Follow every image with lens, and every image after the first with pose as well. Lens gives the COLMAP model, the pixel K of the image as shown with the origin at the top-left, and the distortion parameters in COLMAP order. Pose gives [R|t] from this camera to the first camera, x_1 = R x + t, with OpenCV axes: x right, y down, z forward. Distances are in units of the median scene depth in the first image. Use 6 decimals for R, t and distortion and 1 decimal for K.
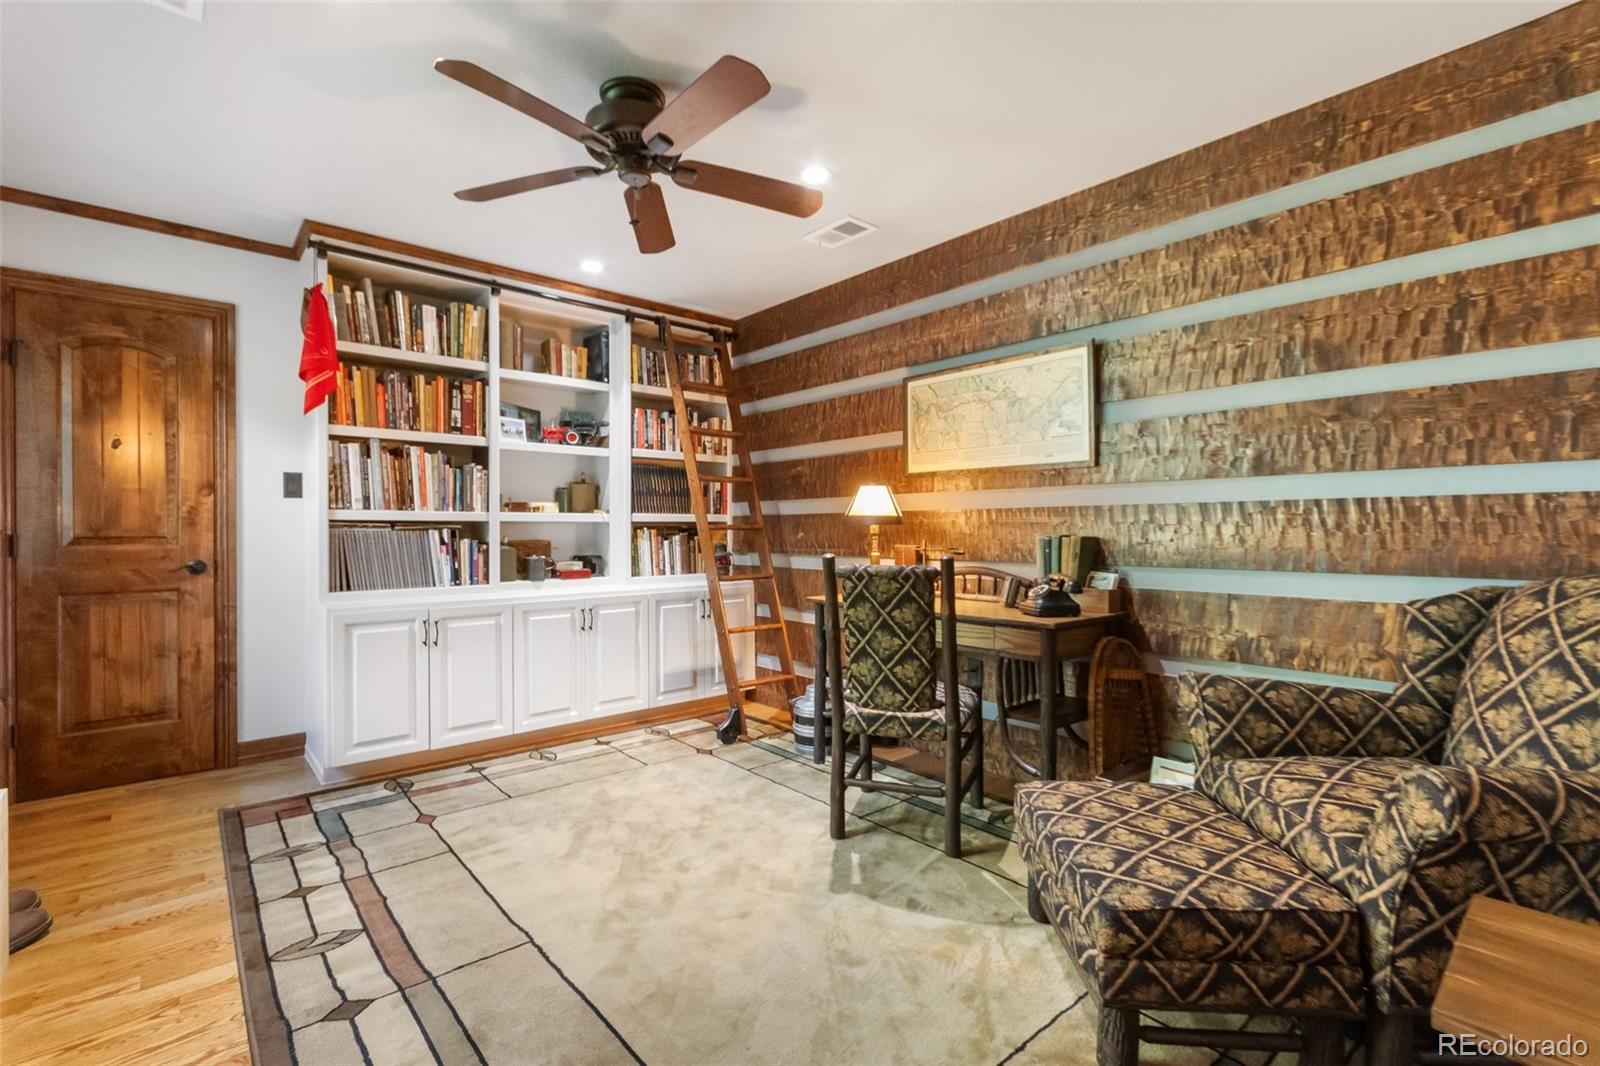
lens RADIAL K [[709.4, 0, 796.1], [0, 709.4, 540.8], [0, 0, 1]] dist [-0.001167, -0.000119]
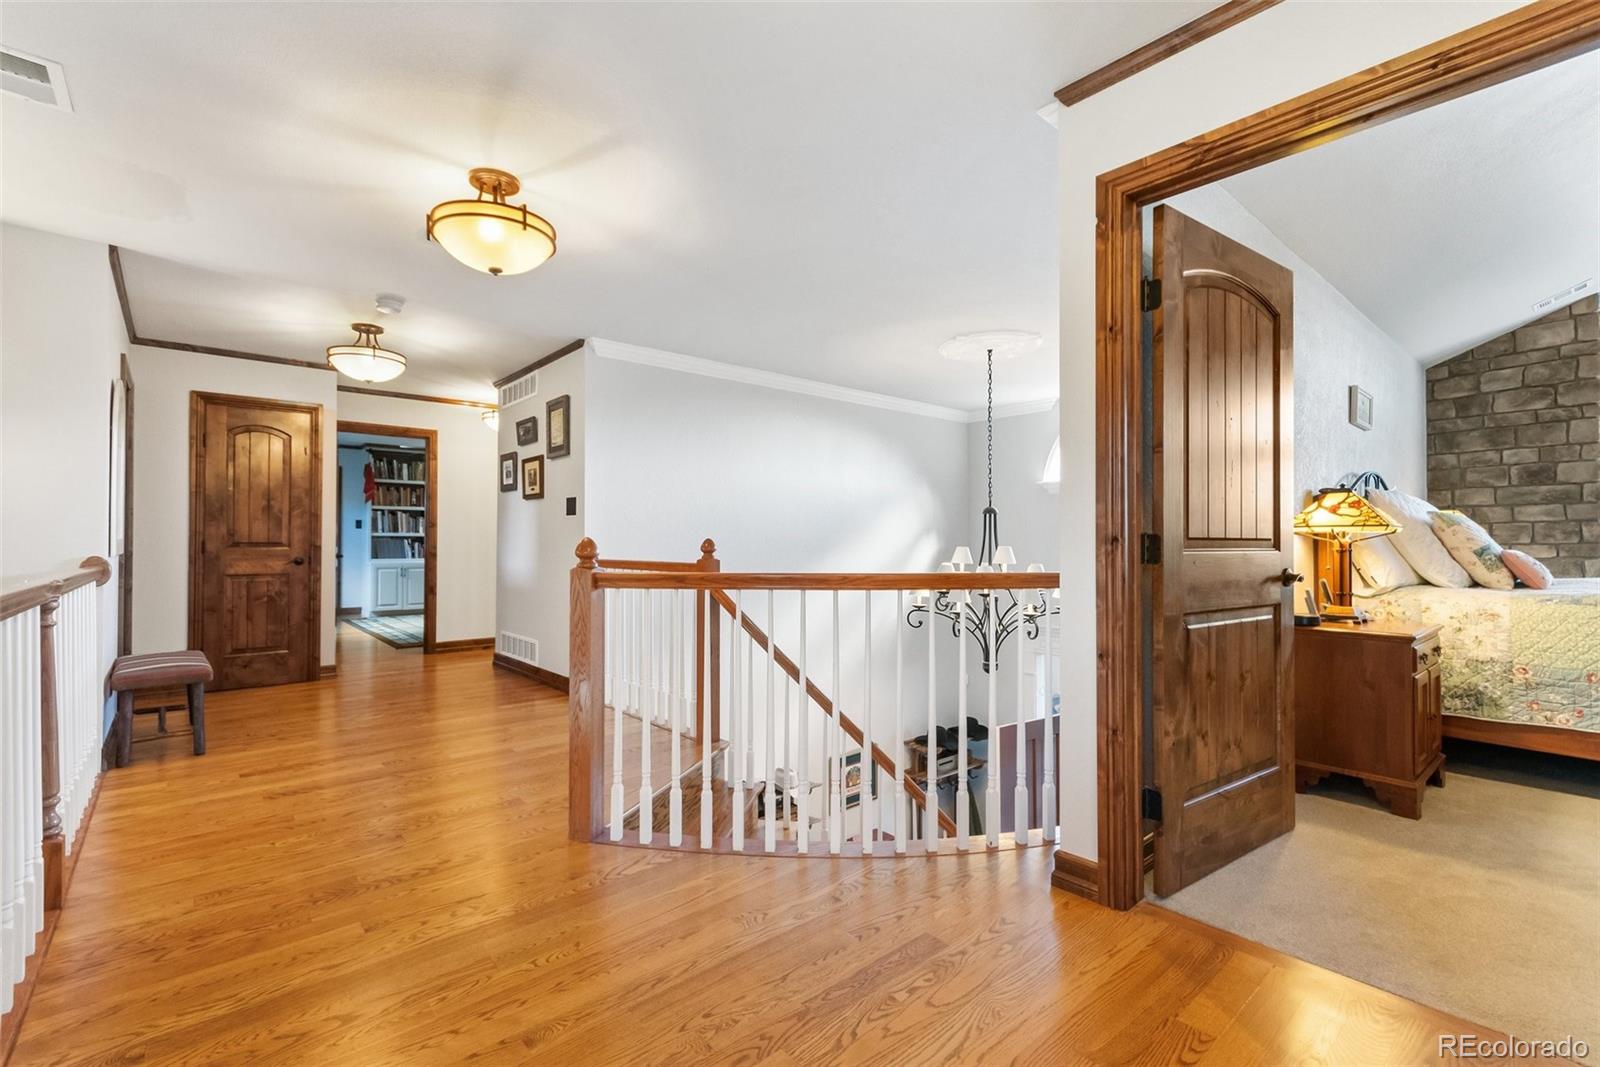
lens RADIAL K [[709.4, 0, 807.1], [0, 709.4, 531.4], [0, 0, 1]] dist [-0.001167, -0.000119]
pose [[0.999979, 0.003138, 0.005627, 1.175665], [-0.003057, 0.999894, -0.014266, -0.011057], [-0.005671, 0.014248, 0.999882, -2.017438]]
